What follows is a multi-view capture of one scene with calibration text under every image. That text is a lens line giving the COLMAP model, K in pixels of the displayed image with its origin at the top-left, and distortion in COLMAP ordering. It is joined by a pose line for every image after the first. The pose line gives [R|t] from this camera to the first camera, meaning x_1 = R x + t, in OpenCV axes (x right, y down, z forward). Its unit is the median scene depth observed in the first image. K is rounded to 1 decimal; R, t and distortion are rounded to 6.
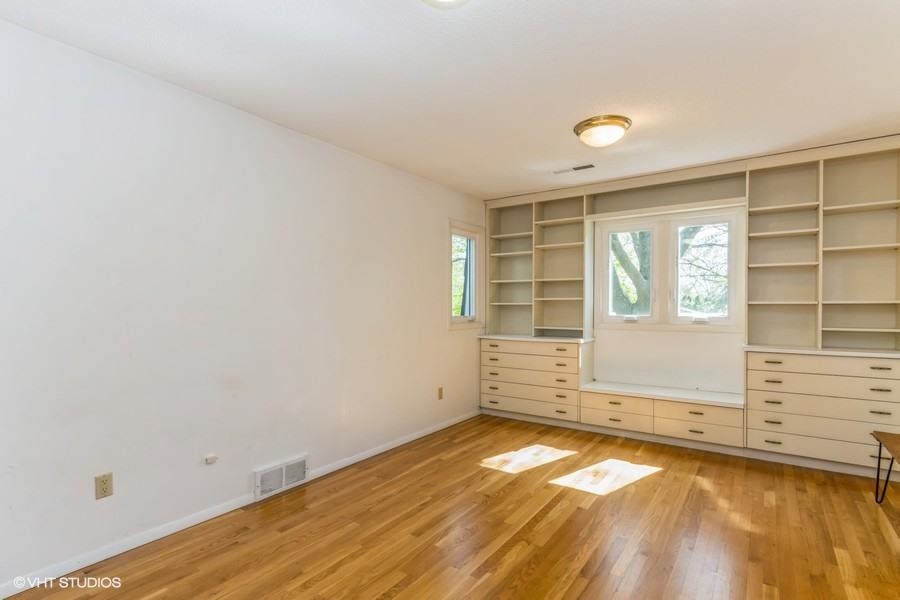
lens RADIAL K [[443.3, 0, 450.8], [0, 443.3, 301.2], [0, 0, 1]] dist [0.006078, 0.000201]
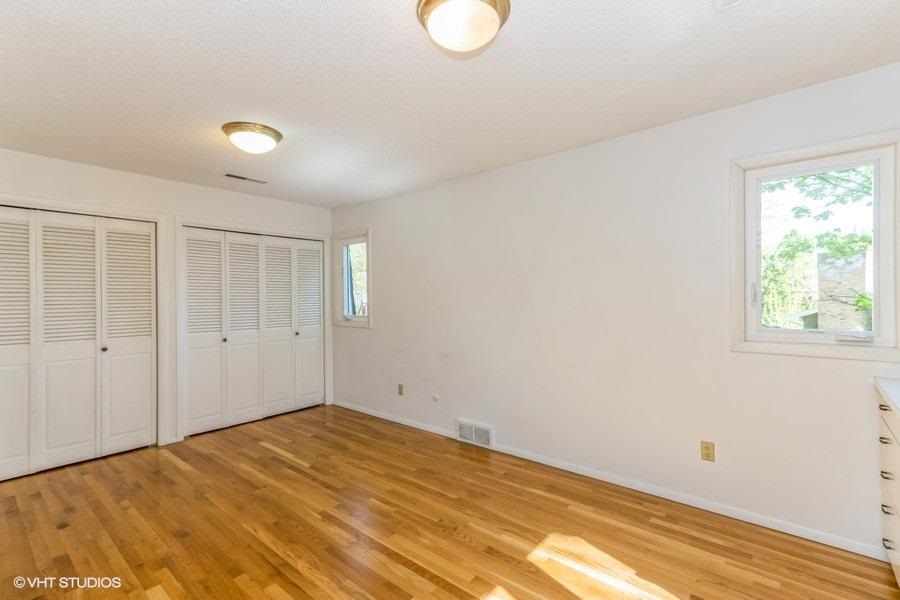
lens RADIAL K [[418.3, 0, 452.1], [0, 418.3, 301.0], [0, 0, 1]] dist [0.019442, -0.001638]
pose [[-0.093488, 0.015350, -0.995502, 0.846885], [0.022773, 0.999653, 0.013275, -0.028728], [0.995360, -0.021430, -0.093805, 0.997258]]
